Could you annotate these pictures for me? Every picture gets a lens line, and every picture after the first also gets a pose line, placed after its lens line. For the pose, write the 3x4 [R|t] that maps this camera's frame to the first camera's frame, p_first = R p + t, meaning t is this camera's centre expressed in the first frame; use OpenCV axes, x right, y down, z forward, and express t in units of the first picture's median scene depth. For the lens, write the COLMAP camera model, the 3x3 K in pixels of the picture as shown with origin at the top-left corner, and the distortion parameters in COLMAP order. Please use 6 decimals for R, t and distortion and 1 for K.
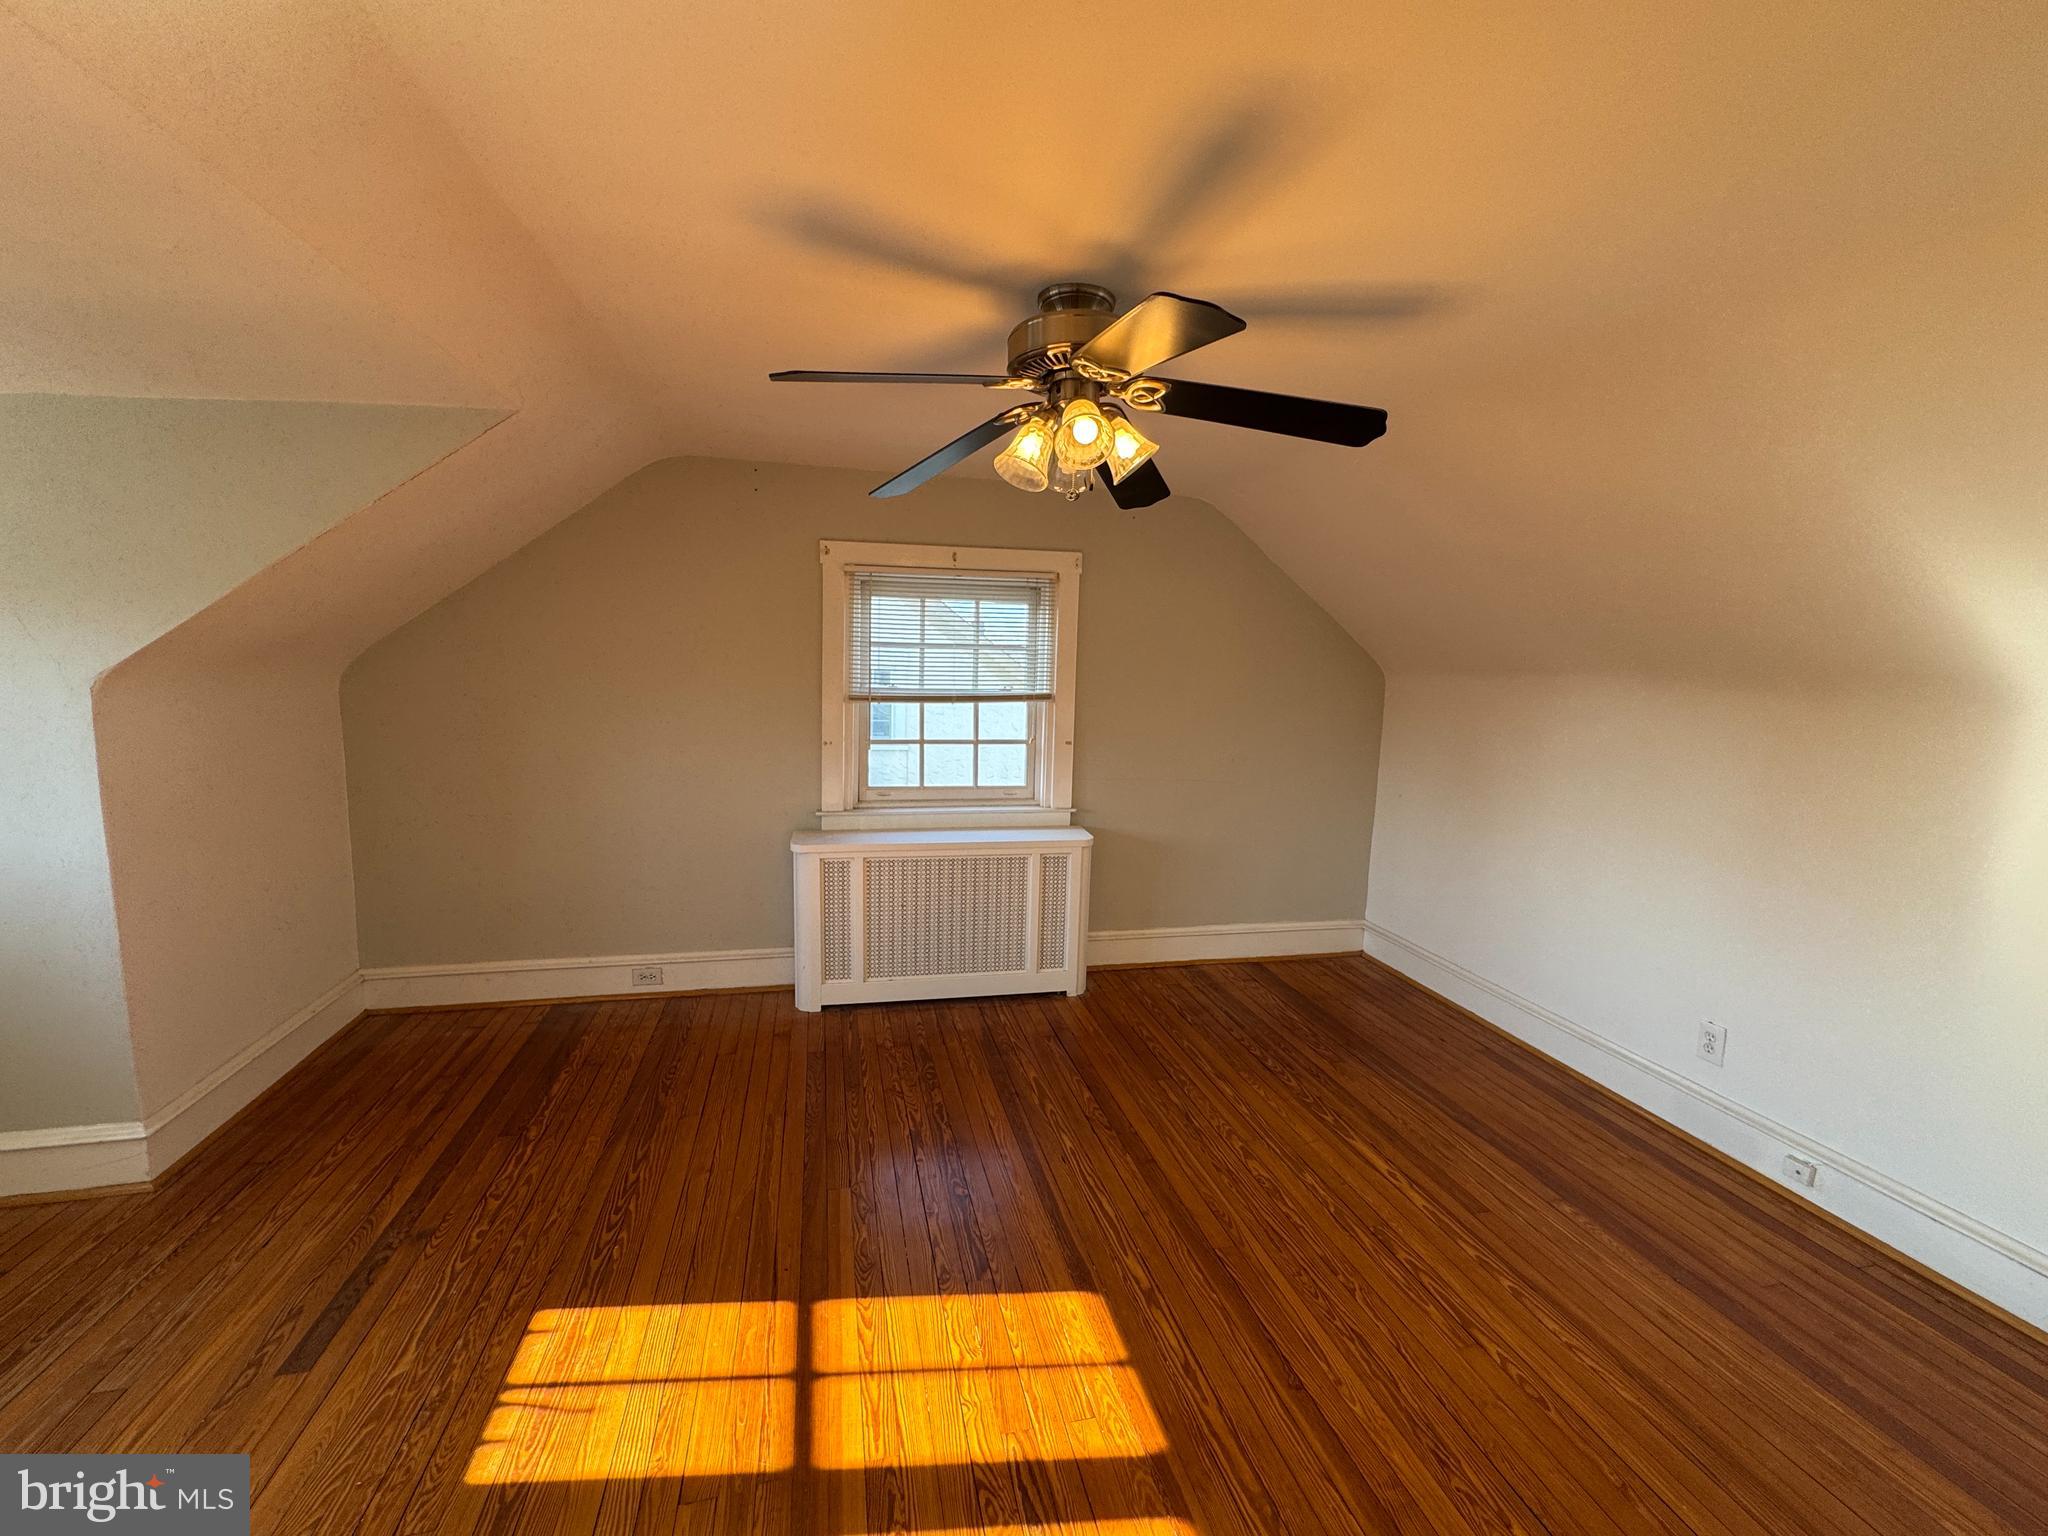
lens RADIAL K [[815.3, 0, 1020.8], [0, 815.3, 767.9], [0, 0, 1]] dist [-0.002263, -0.000328]
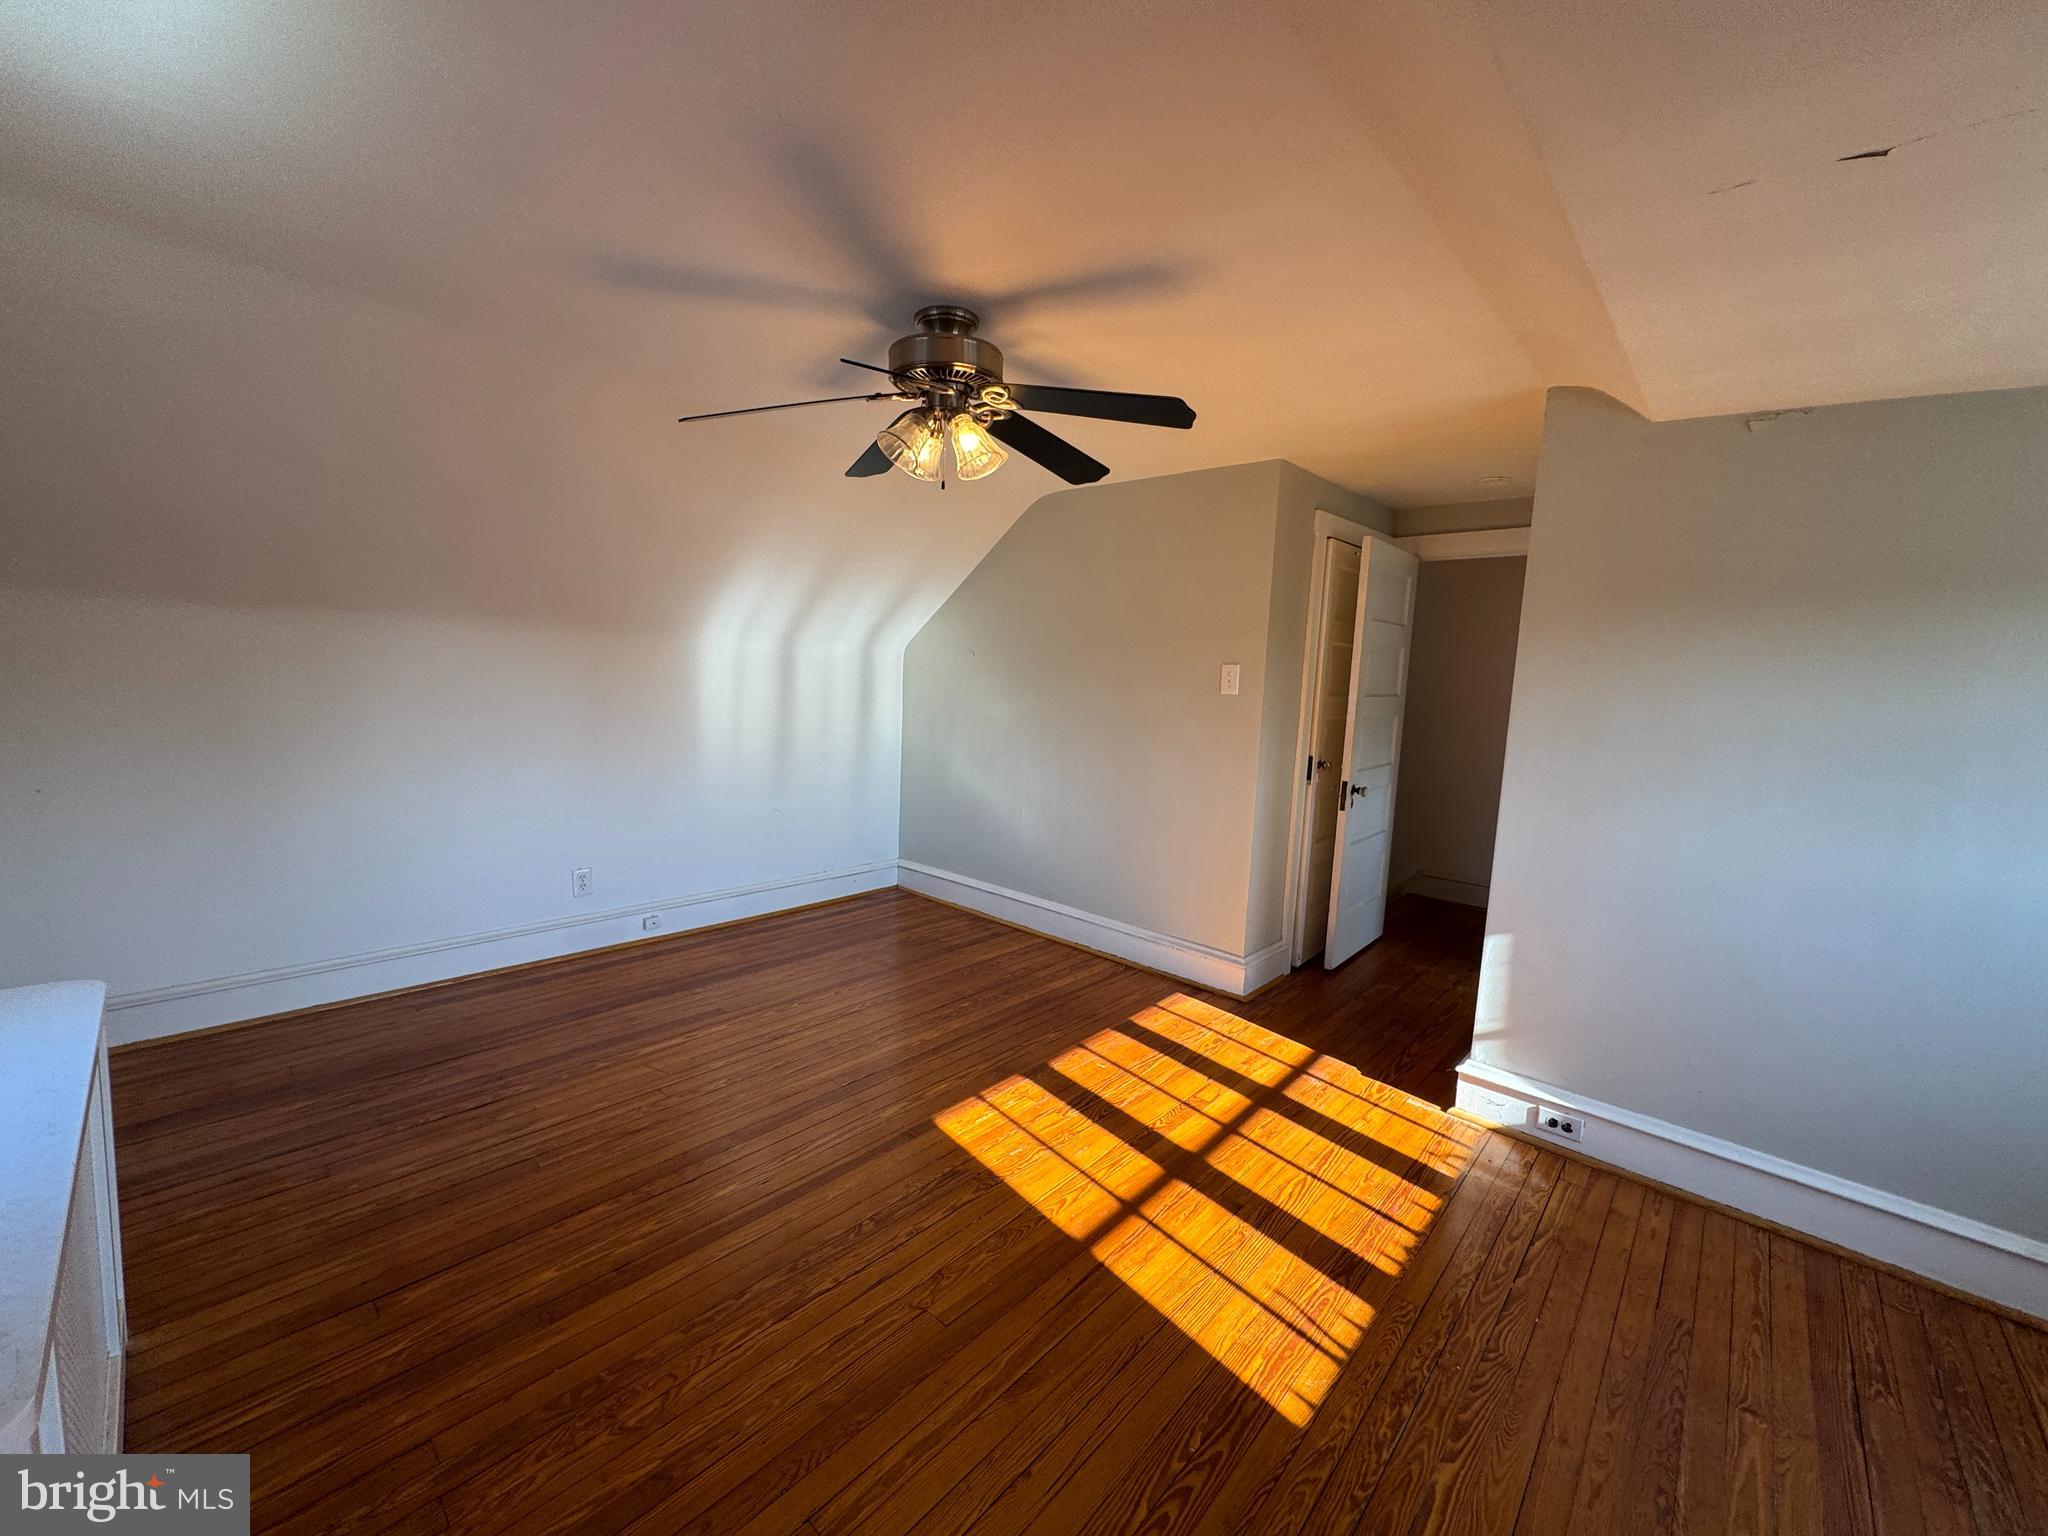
lens RADIAL K [[815.3, 0, 1020.8], [0, 815.3, 767.9], [0, 0, 1]] dist [-0.002263, -0.000328]
pose [[-0.560785, -0.150086, 0.814245, -0.970459], [0.047712, 0.975941, 0.212751, -0.167683], [-0.826586, 0.158157, -0.540132, 1.519296]]
